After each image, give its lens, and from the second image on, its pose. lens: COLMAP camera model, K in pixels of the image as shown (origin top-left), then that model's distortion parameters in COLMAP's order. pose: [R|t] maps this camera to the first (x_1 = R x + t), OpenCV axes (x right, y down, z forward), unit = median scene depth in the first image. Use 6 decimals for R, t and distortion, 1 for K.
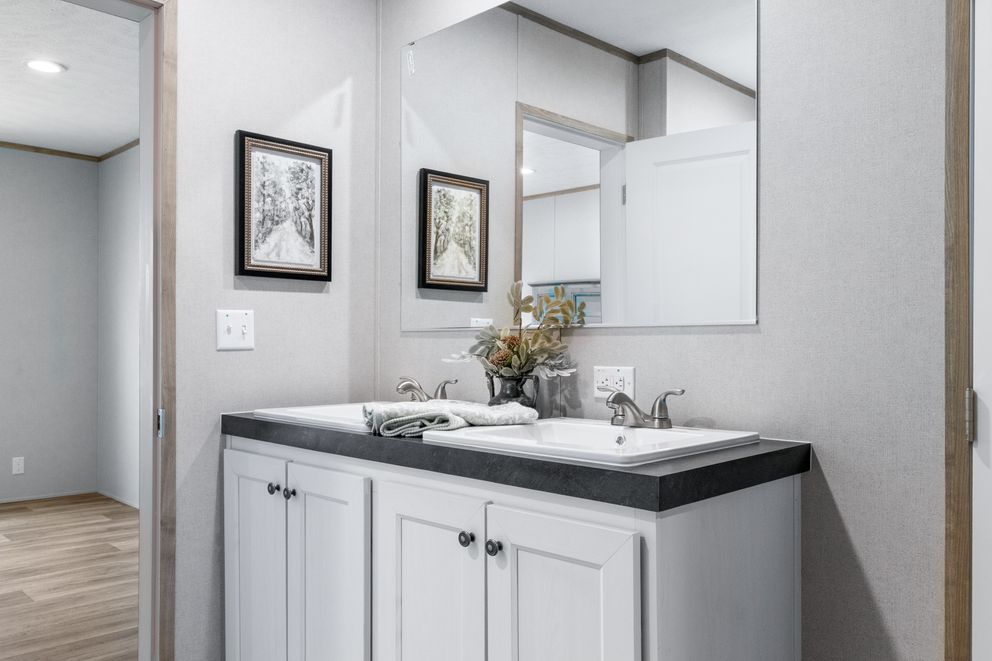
lens RADIAL K [[796.0, 0, 493.5], [0, 796.0, 332.7], [0, 0, 1]] dist [0.001771, 0.004099]
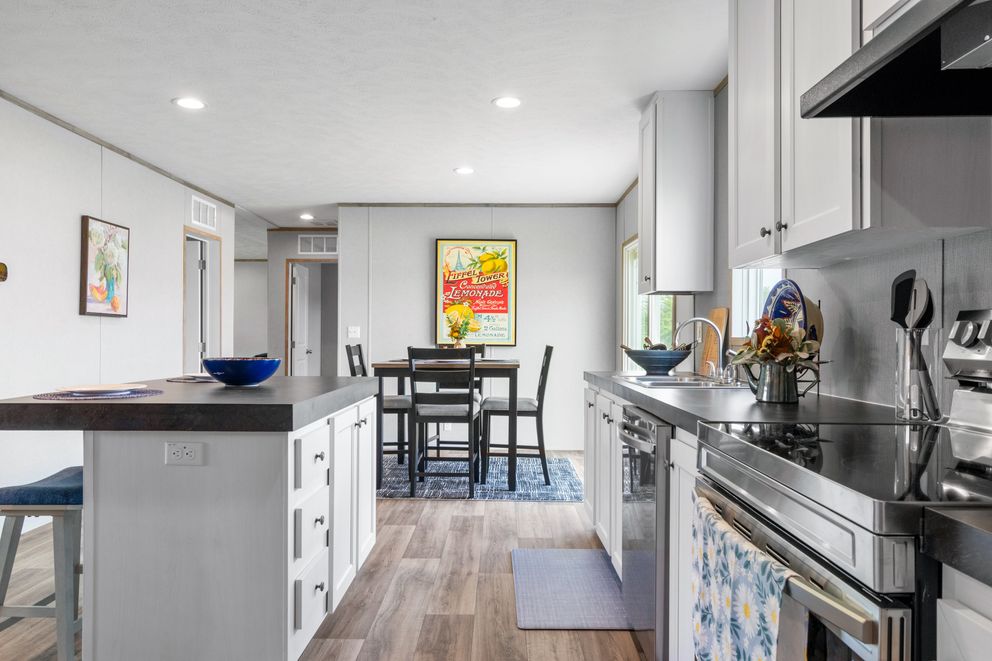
lens RADIAL K [[690.3, 0, 498.2], [0, 690.3, 331.4], [0, 0, 1]] dist [-0.007801, -0.001103]
pose [[0.704403, 0.007587, 0.709759, -1.074036], [-0.014059, 0.999896, 0.003264, -0.001731], [-0.709661, -0.012278, 0.704437, 0.386994]]
